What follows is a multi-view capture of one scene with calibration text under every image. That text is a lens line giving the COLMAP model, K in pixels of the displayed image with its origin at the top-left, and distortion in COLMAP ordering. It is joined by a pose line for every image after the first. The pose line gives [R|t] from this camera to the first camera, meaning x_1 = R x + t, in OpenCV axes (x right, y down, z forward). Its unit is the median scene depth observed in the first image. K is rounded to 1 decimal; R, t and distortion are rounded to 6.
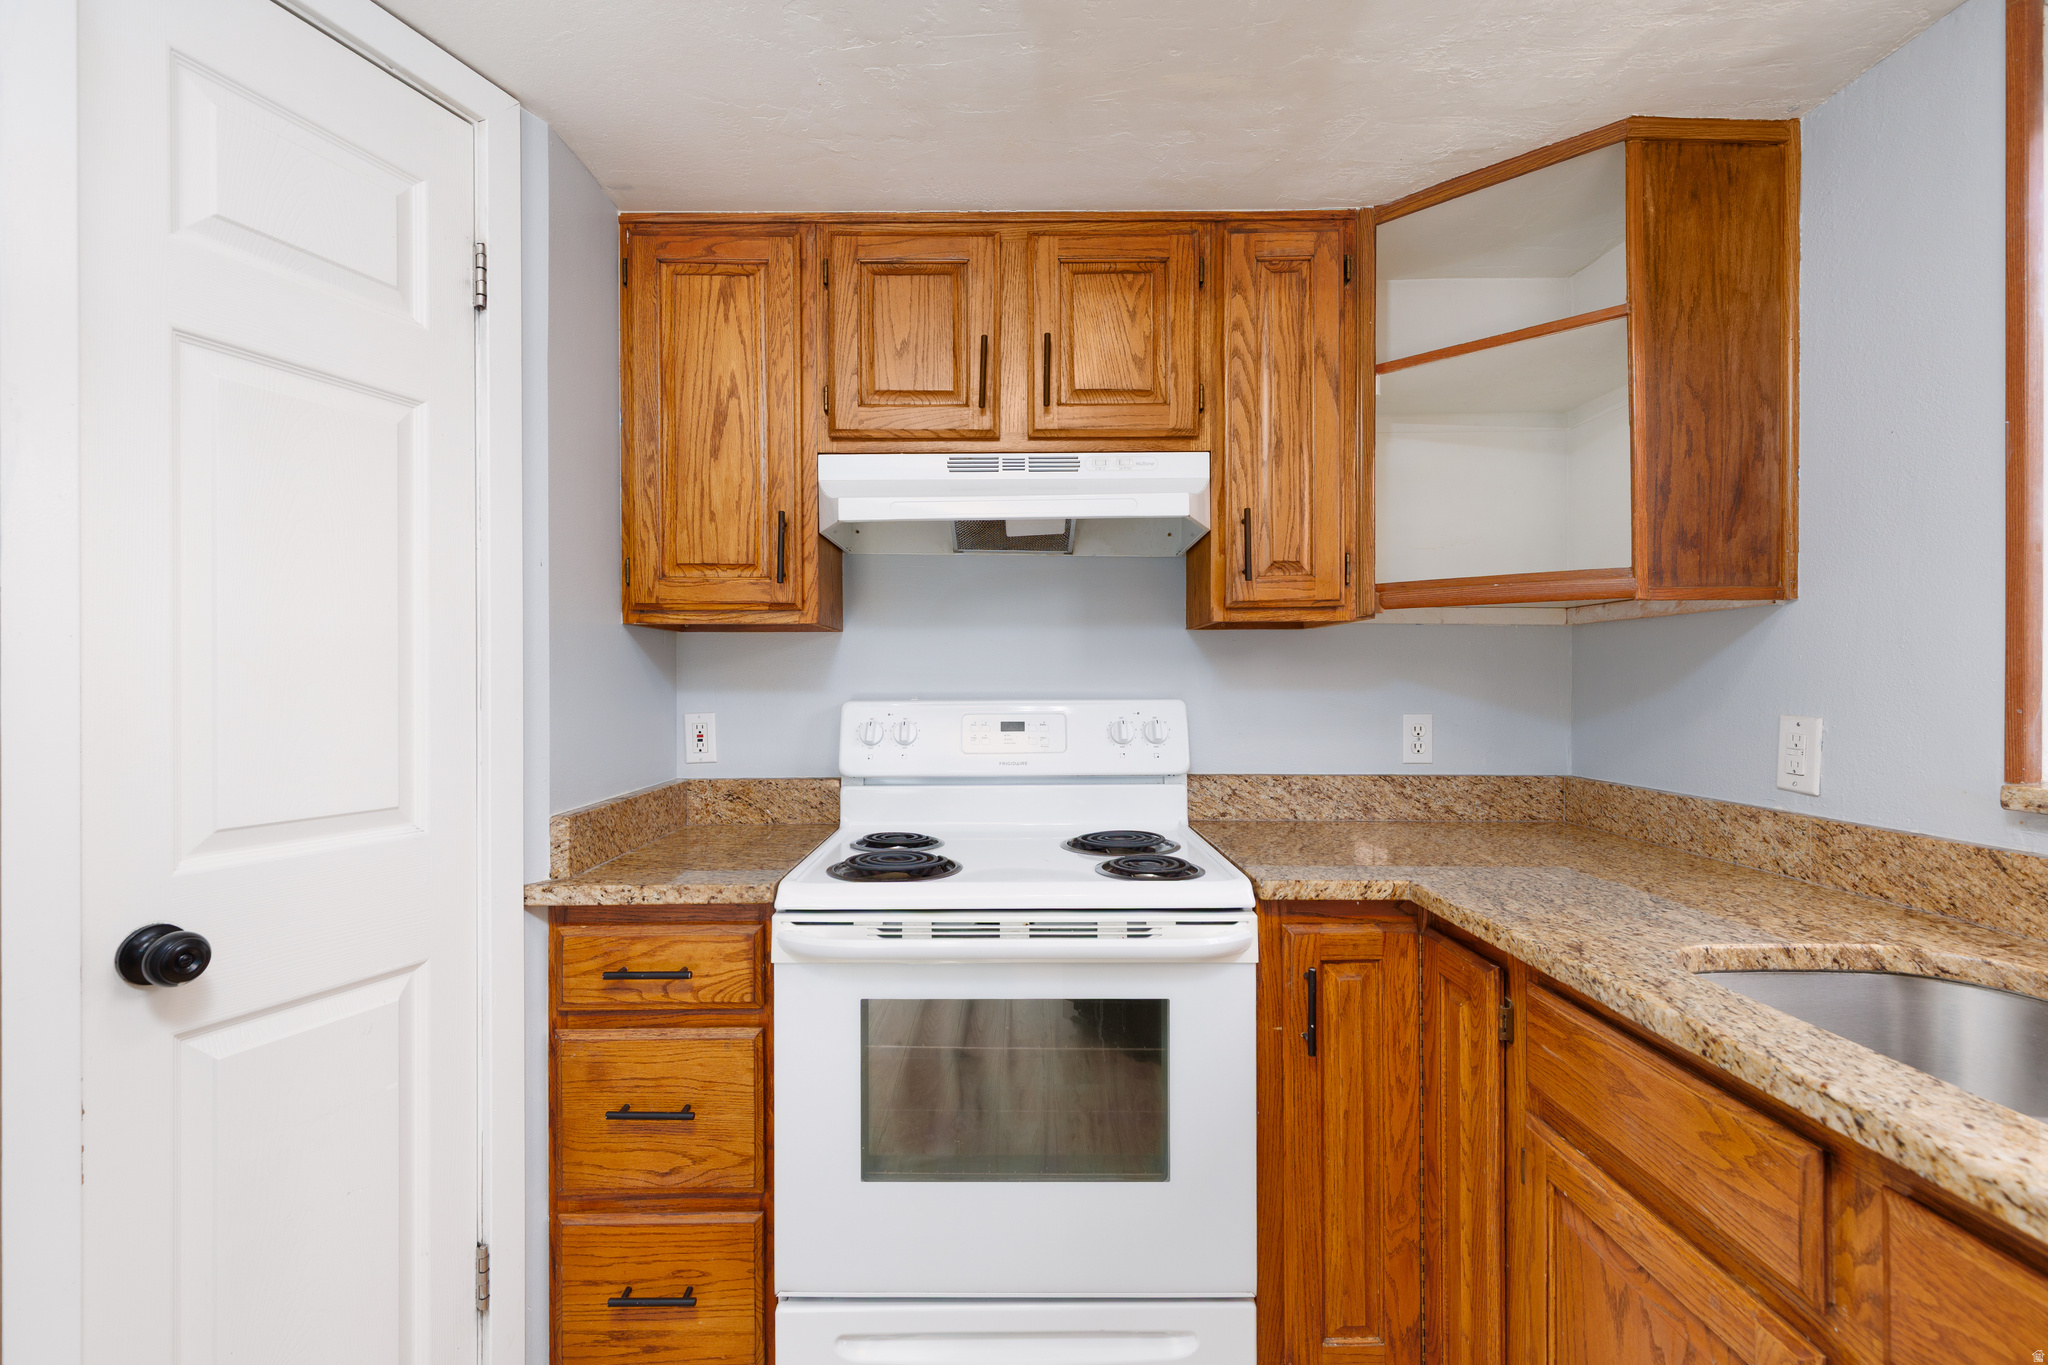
lens RADIAL K [[922.7, 0, 1012.0], [0, 922.7, 683.1], [0, 0, 1]] dist [0.008825, -0.002121]
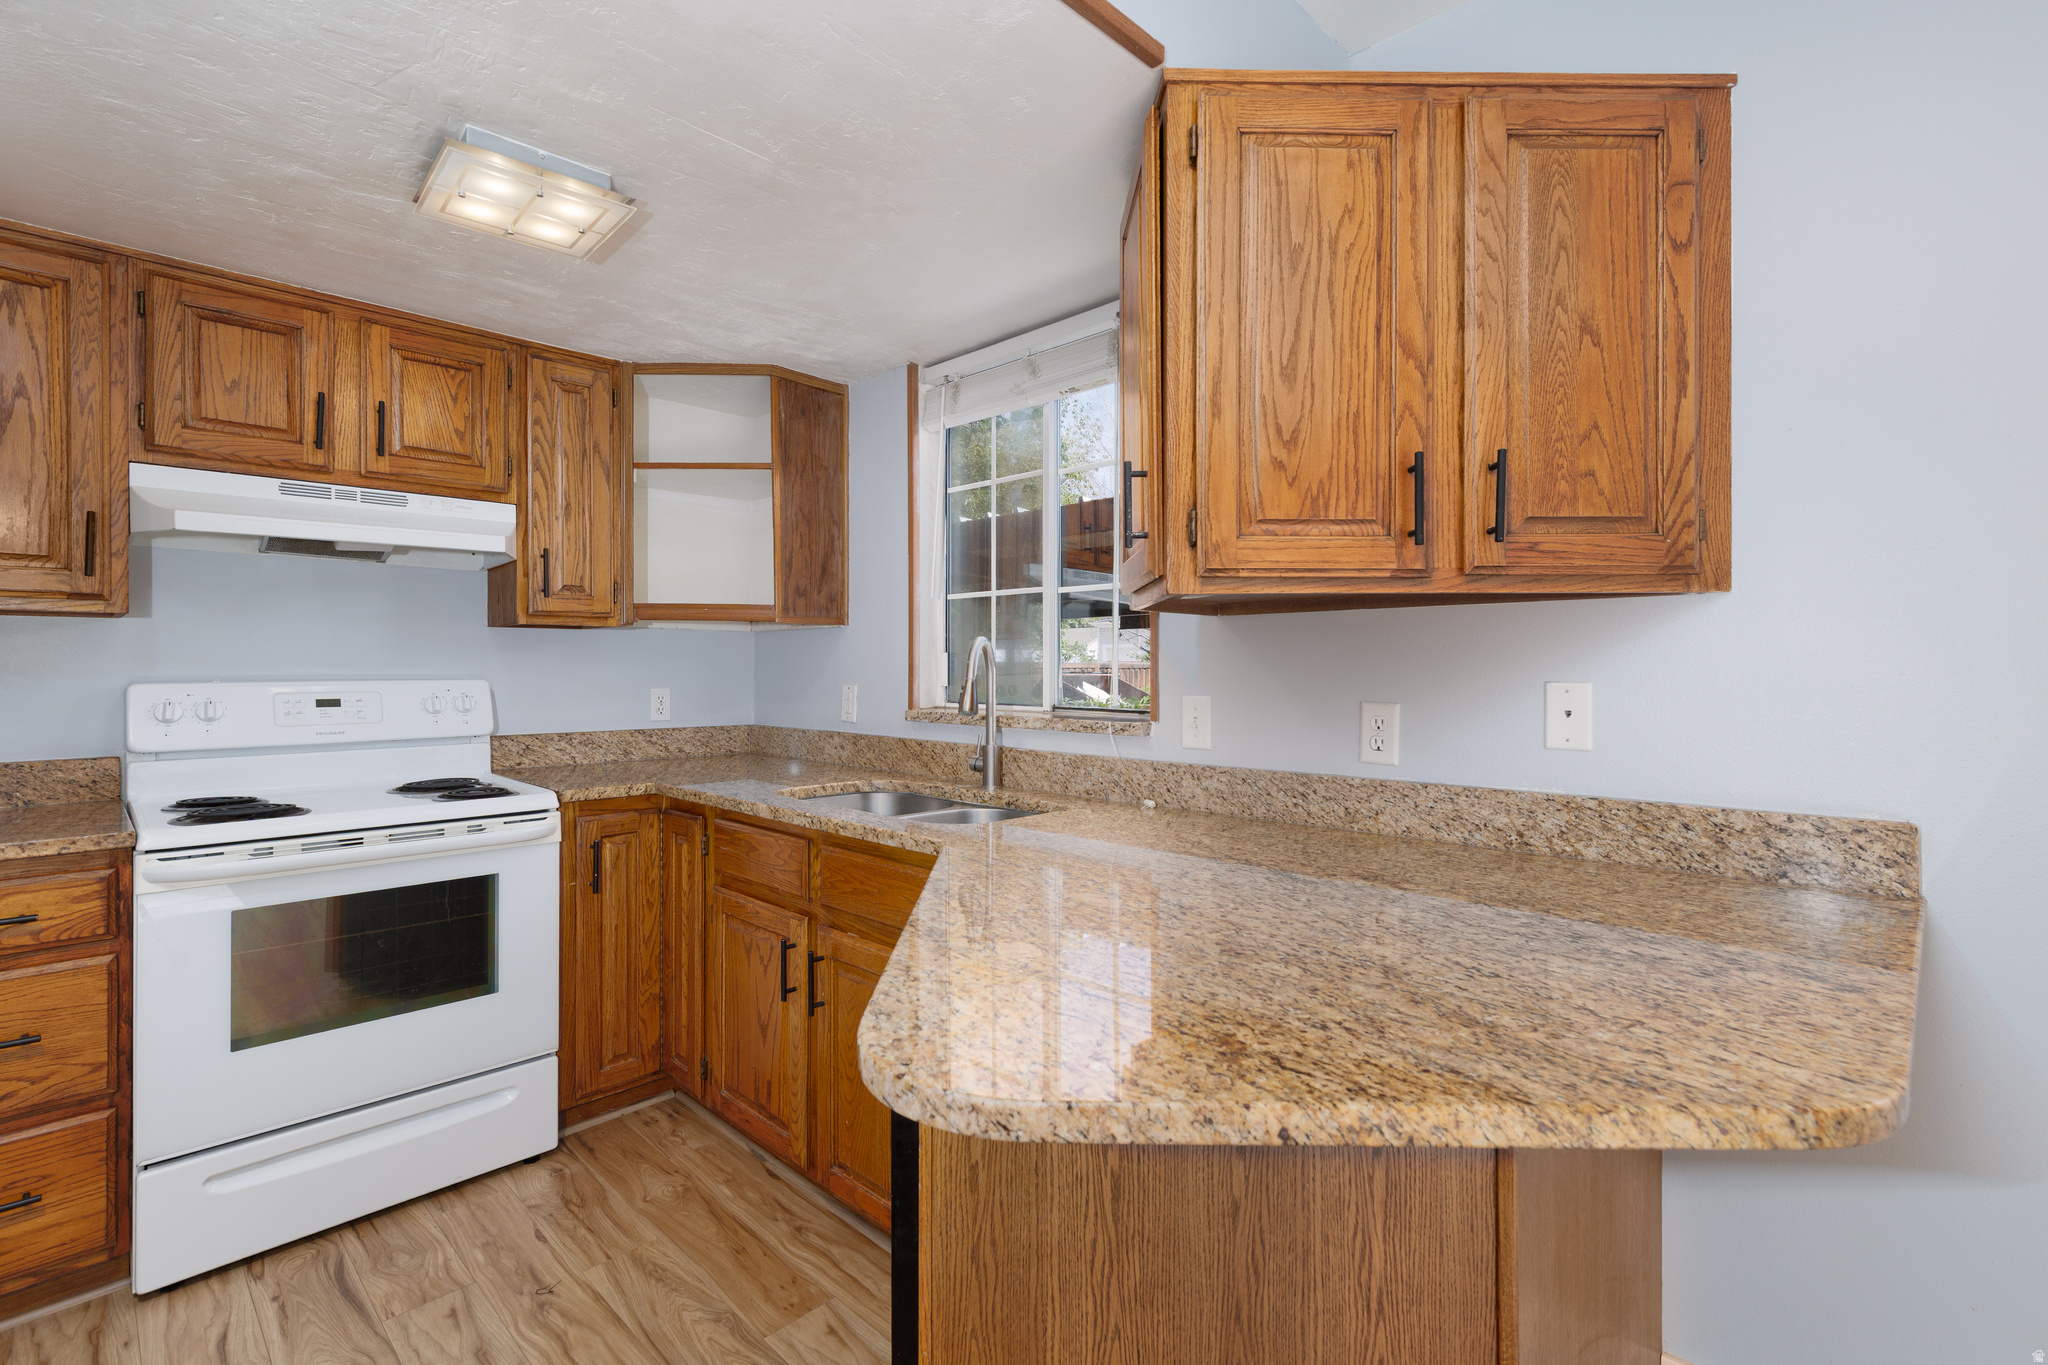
lens RADIAL K [[922.7, 0, 1036.7], [0, 922.7, 665.8], [0, 0, 1]] dist [0.008825, -0.002121]
pose [[0.698561, 0.002645, 0.715545, -0.253253], [0.000656, 0.999990, -0.004337, 0.004998], [-0.715550, 0.003499, 0.698553, -0.589751]]
